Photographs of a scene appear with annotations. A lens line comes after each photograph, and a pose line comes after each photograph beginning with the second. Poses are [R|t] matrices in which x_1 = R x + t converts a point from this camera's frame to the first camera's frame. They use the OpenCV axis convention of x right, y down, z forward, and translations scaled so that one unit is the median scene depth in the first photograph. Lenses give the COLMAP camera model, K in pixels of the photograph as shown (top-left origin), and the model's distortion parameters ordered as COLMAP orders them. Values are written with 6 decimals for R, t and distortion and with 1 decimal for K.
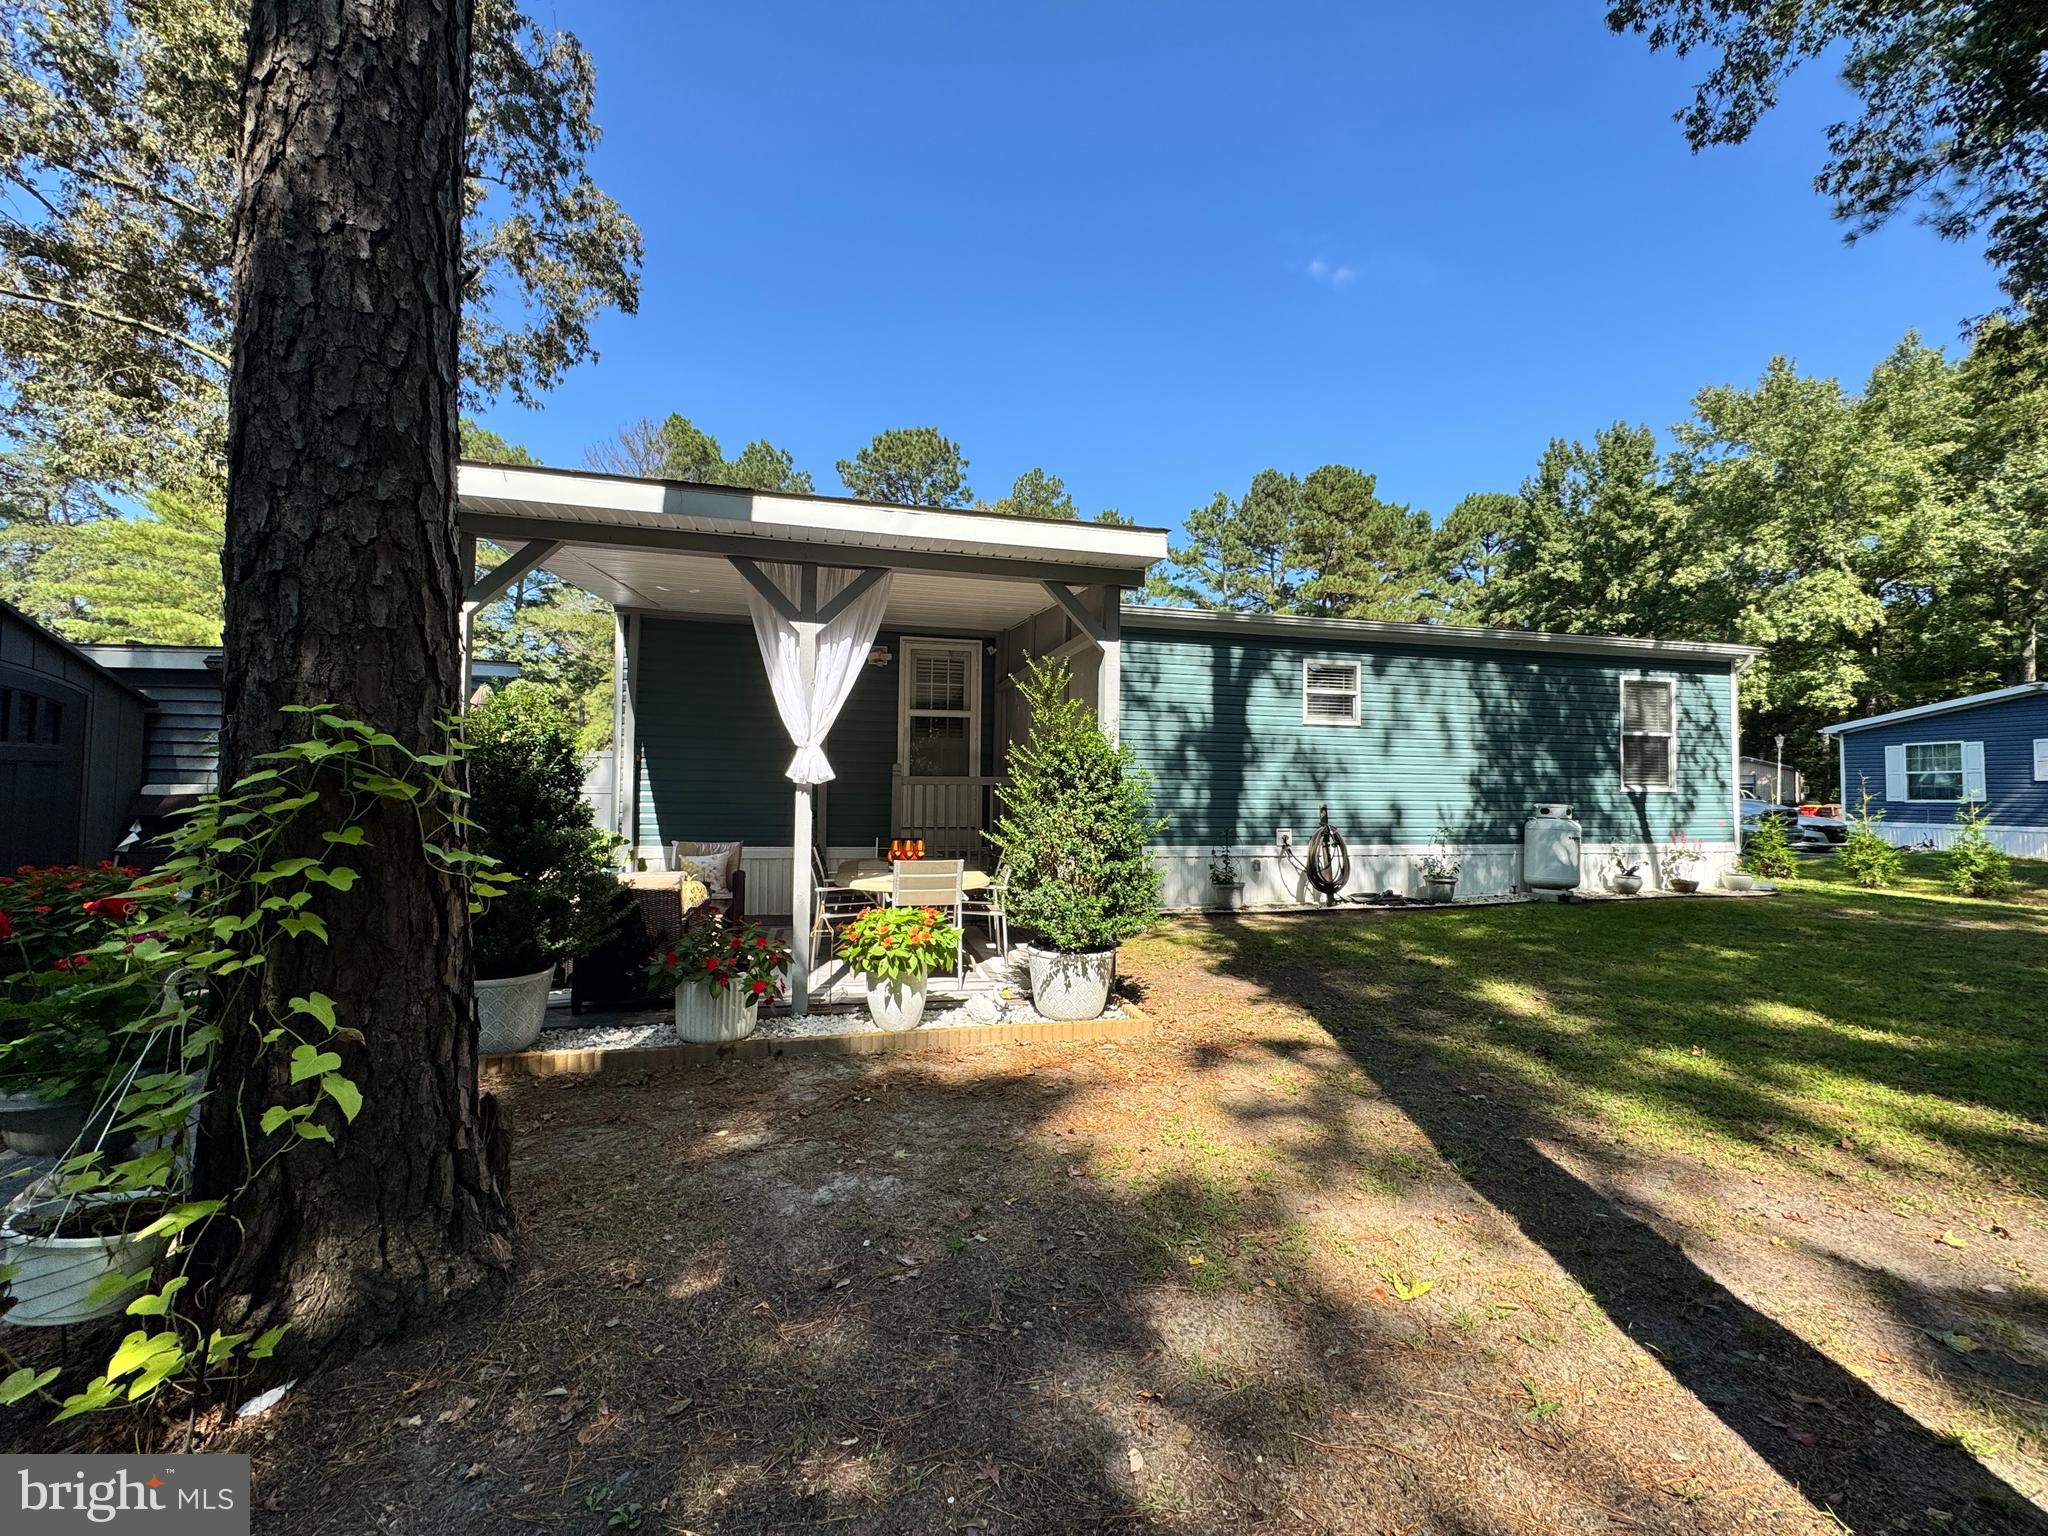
lens RADIAL K [[813.8, 0, 1022.0], [0, 813.8, 758.3], [0, 0, 1]] dist [-0.004167, 0.000137]
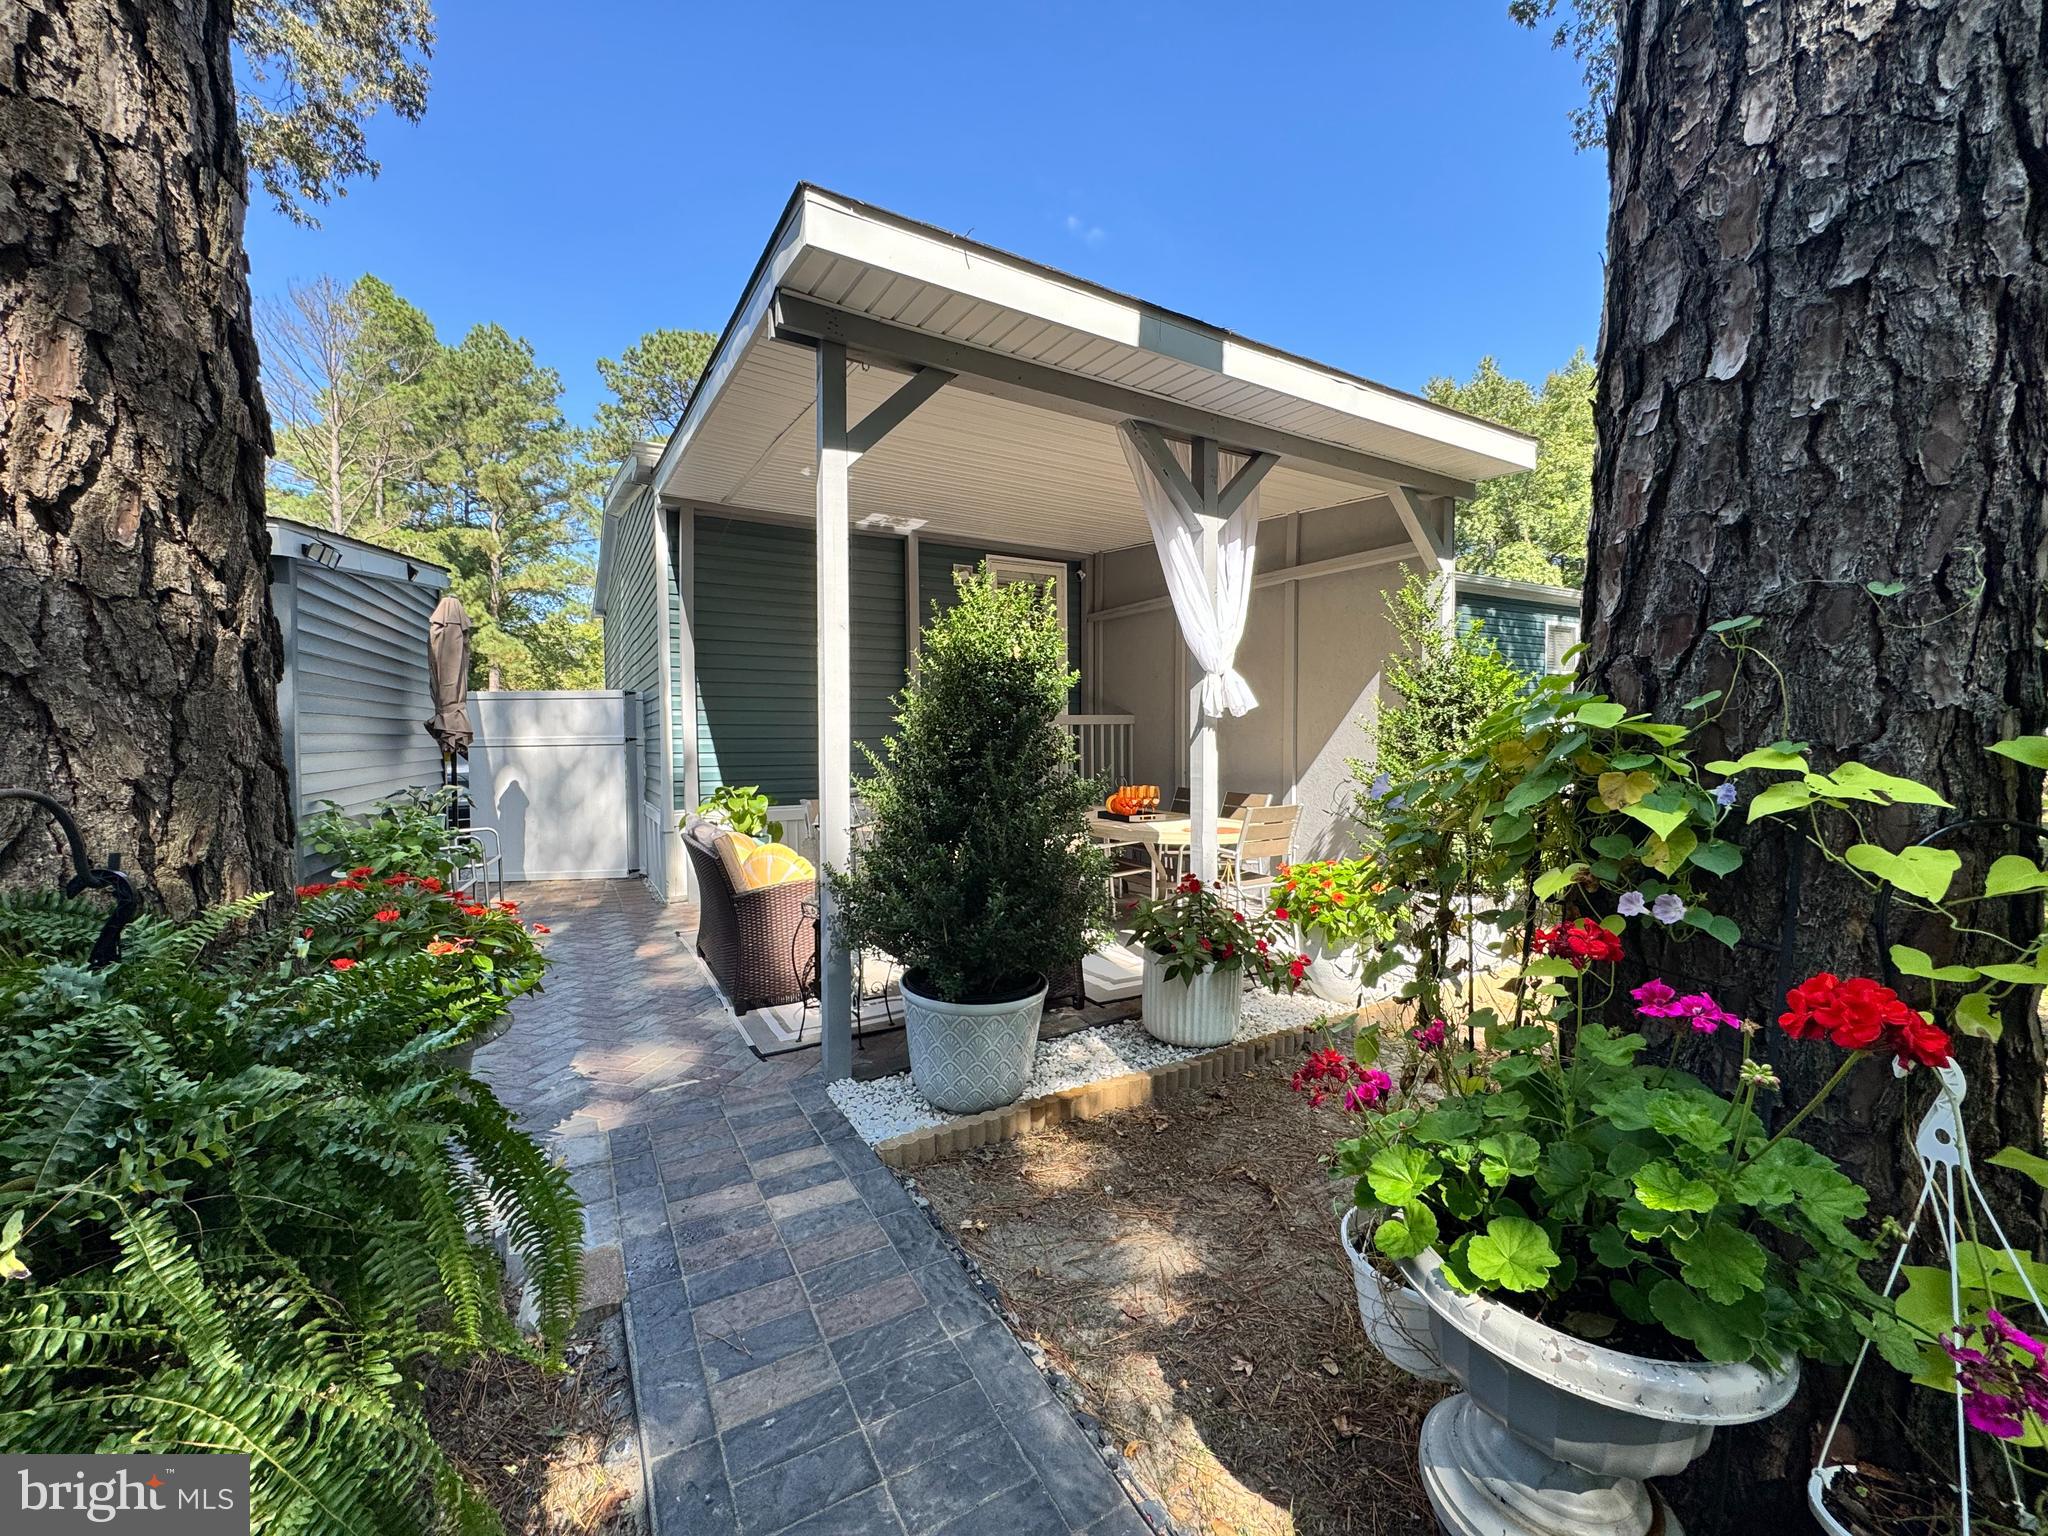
lens RADIAL K [[813.8, 0, 1022.0], [0, 813.8, 758.3], [0, 0, 1]] dist [-0.004167, 0.000137]
pose [[0.954628, -0.030336, 0.296251, -0.214369], [0.010967, 0.997704, 0.066827, 0.004831], [-0.297598, -0.060546, 0.952769, 0.086847]]
